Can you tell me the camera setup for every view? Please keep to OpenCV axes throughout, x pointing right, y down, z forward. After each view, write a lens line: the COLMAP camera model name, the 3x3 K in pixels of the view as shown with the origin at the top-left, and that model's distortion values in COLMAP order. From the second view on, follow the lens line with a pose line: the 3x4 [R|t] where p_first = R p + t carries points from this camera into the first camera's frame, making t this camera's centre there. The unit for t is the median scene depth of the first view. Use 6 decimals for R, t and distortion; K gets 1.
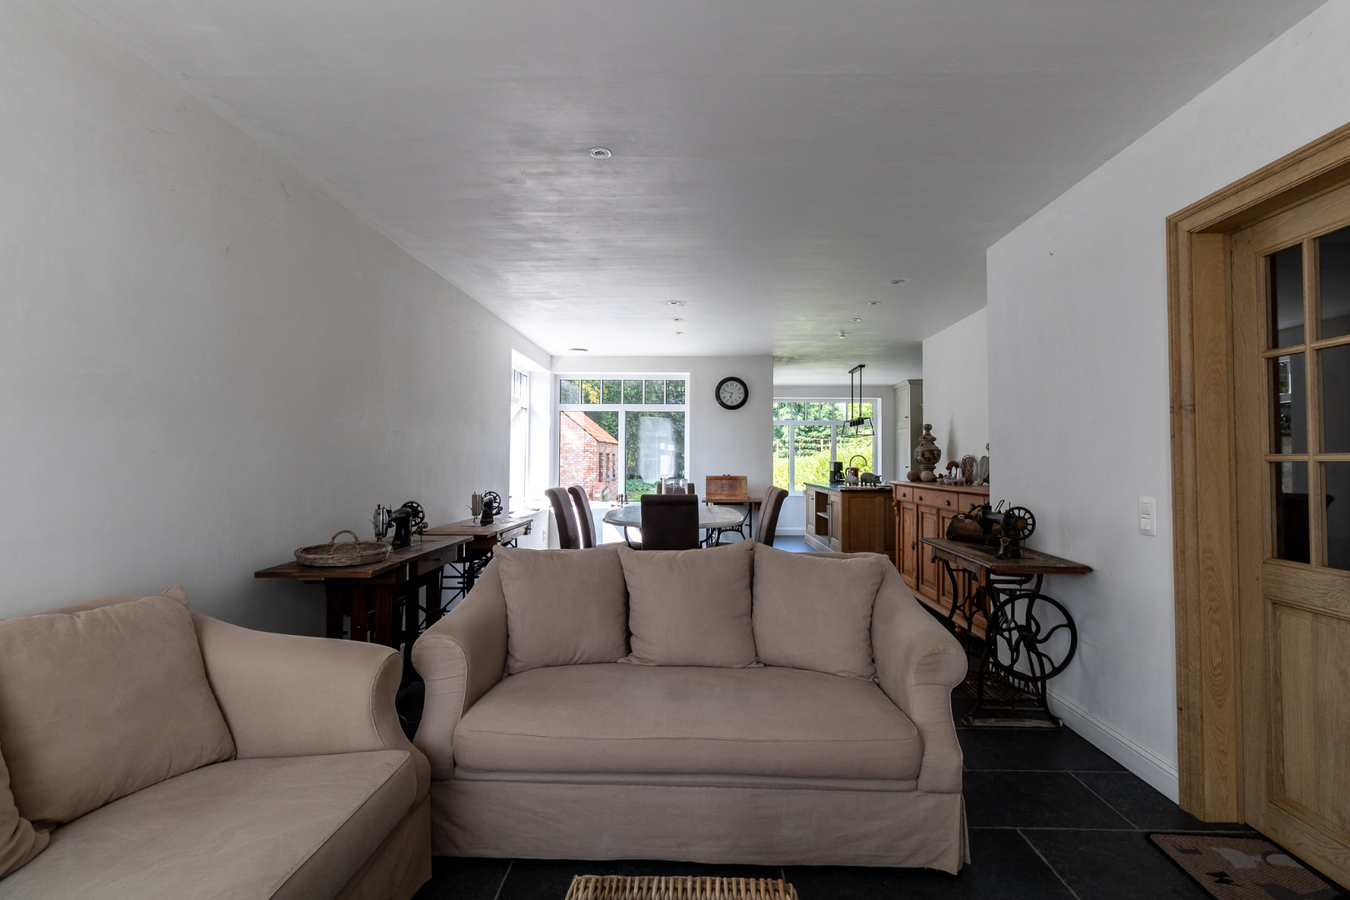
lens RADIAL K [[621.0, 0, 678.6], [0, 621.0, 452.1], [0, 0, 1]] dist [-0.000314, 0.000048]
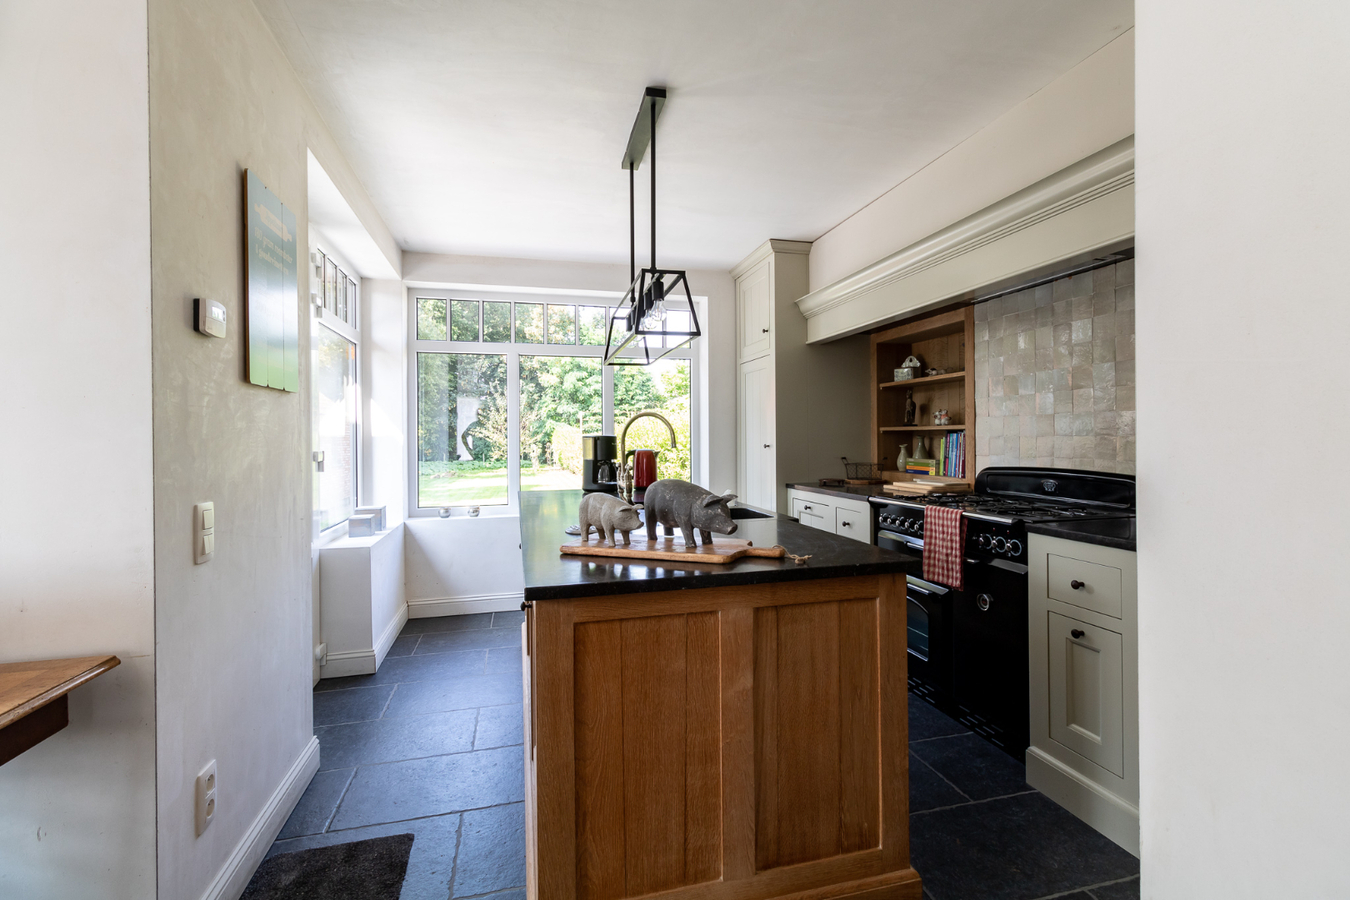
lens RADIAL K [[621.0, 0, 673.2], [0, 621.0, 442.0], [0, 0, 1]] dist [-0.000314, 0.000048]
pose [[0.960794, -0.010617, 0.277061, 0.182664], [0.004579, 0.999738, 0.022430, 0.010466], [-0.277227, -0.020282, 0.960590, 0.593327]]
